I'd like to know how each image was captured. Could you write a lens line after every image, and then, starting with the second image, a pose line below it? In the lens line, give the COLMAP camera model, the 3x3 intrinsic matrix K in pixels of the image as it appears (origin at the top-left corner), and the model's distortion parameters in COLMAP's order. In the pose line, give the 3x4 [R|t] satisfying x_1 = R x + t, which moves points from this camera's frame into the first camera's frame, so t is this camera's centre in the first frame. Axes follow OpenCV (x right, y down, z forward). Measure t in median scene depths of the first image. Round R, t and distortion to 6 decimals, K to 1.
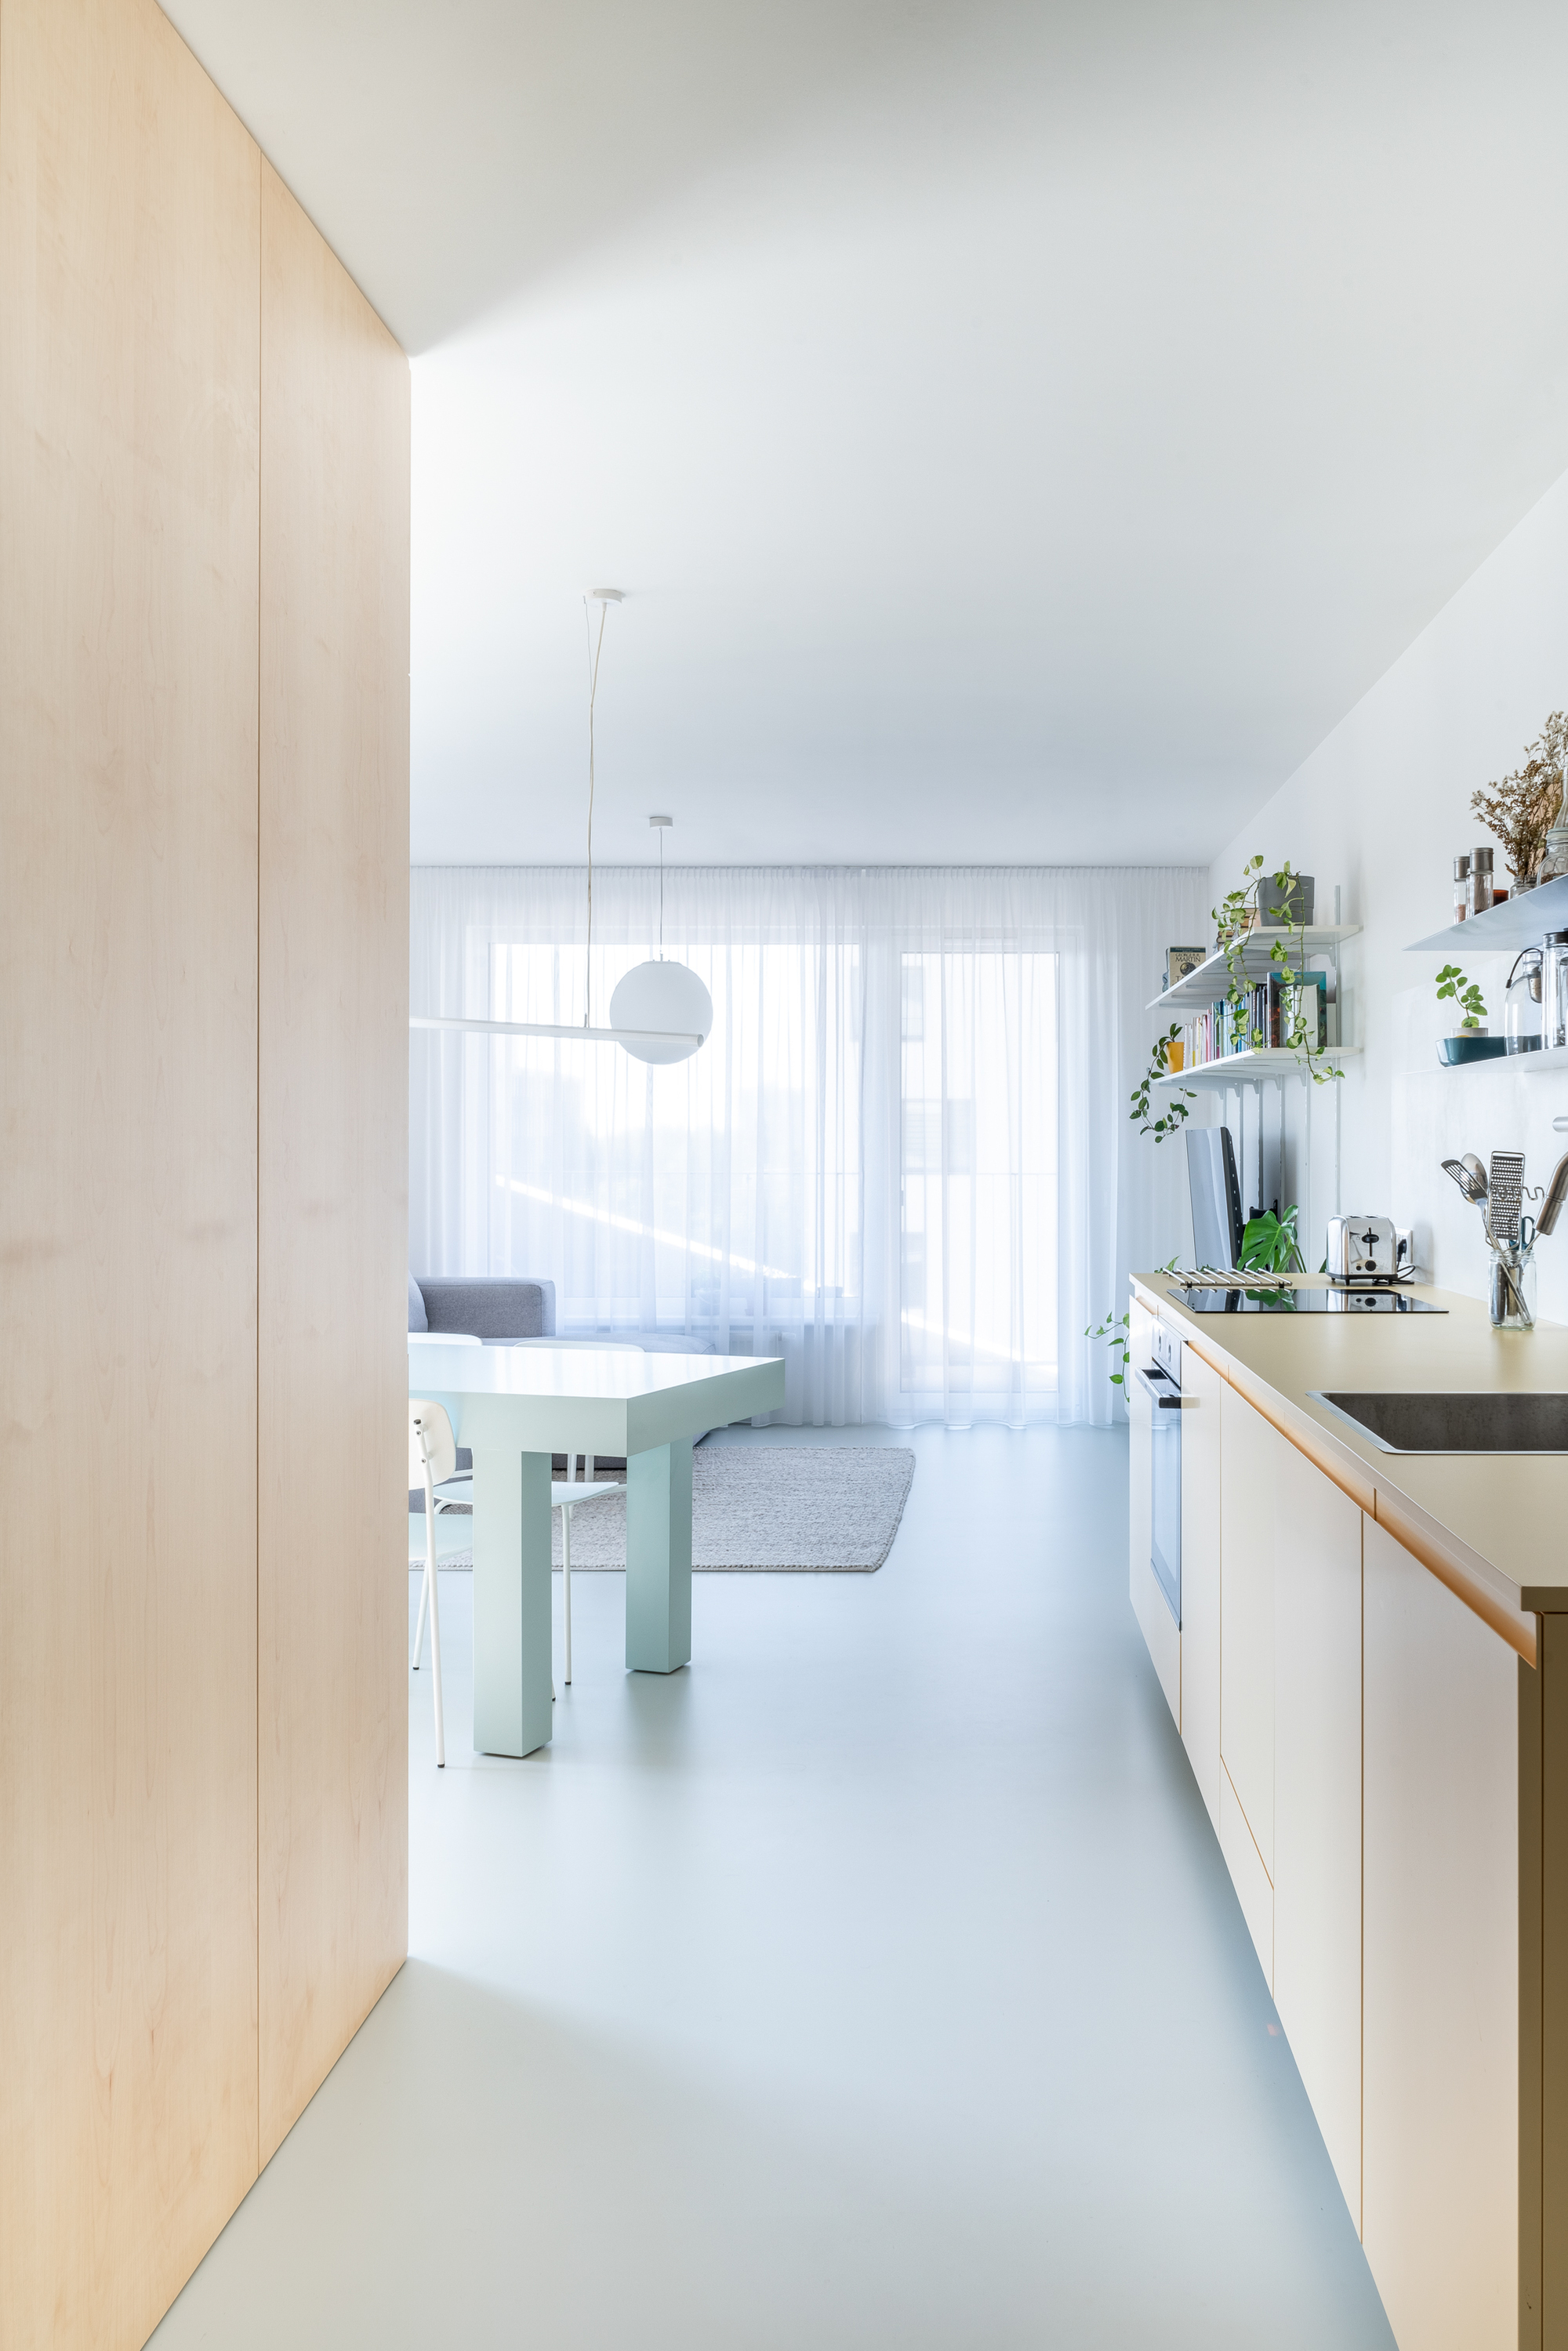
lens RADIAL K [[1934.9, 0, 787.8], [0, 1934.9, 1156.6], [0, 0, 1]] dist [-0.001089, 0.013493]
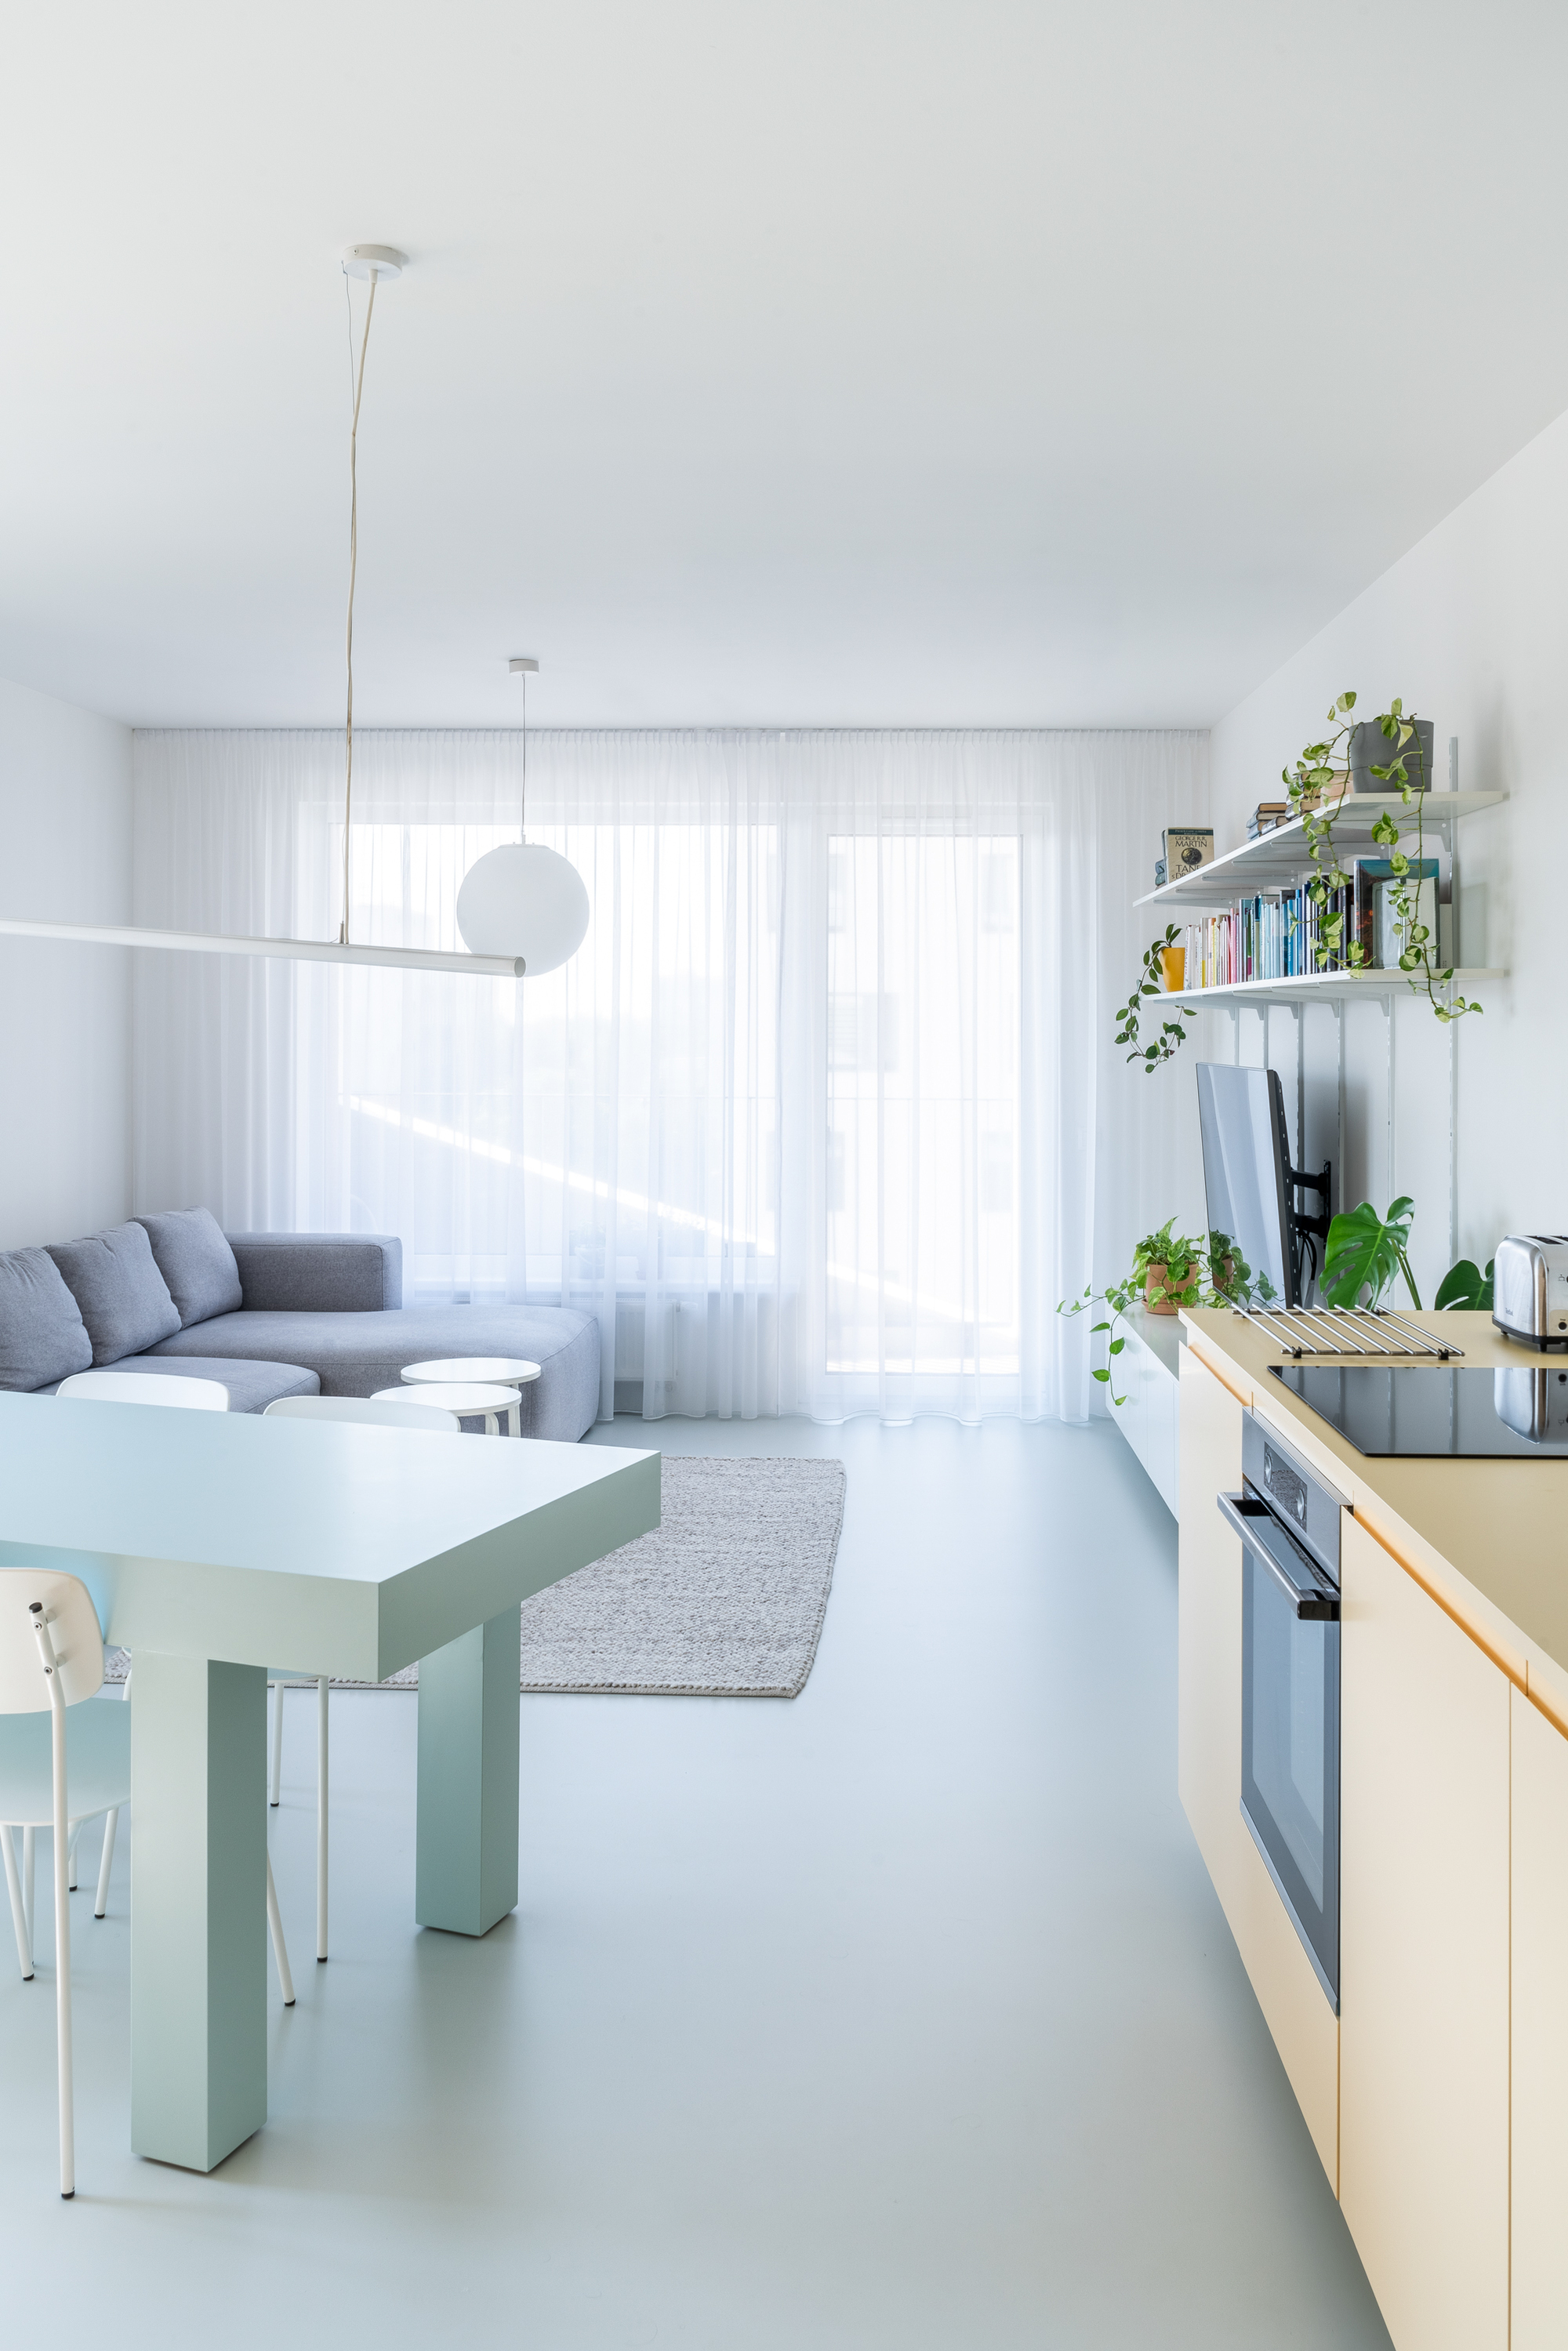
lens RADIAL K [[1934.9, 0, 678.0], [0, 1934.9, 1063.9], [0, 0, 1]] dist [-0.001089, 0.013493]
pose [[0.999904, 0.003069, -0.013523, 0.007462], [-0.002937, 0.999947, 0.009819, -0.019156], [0.013552, -0.009778, 0.999860, 0.206084]]
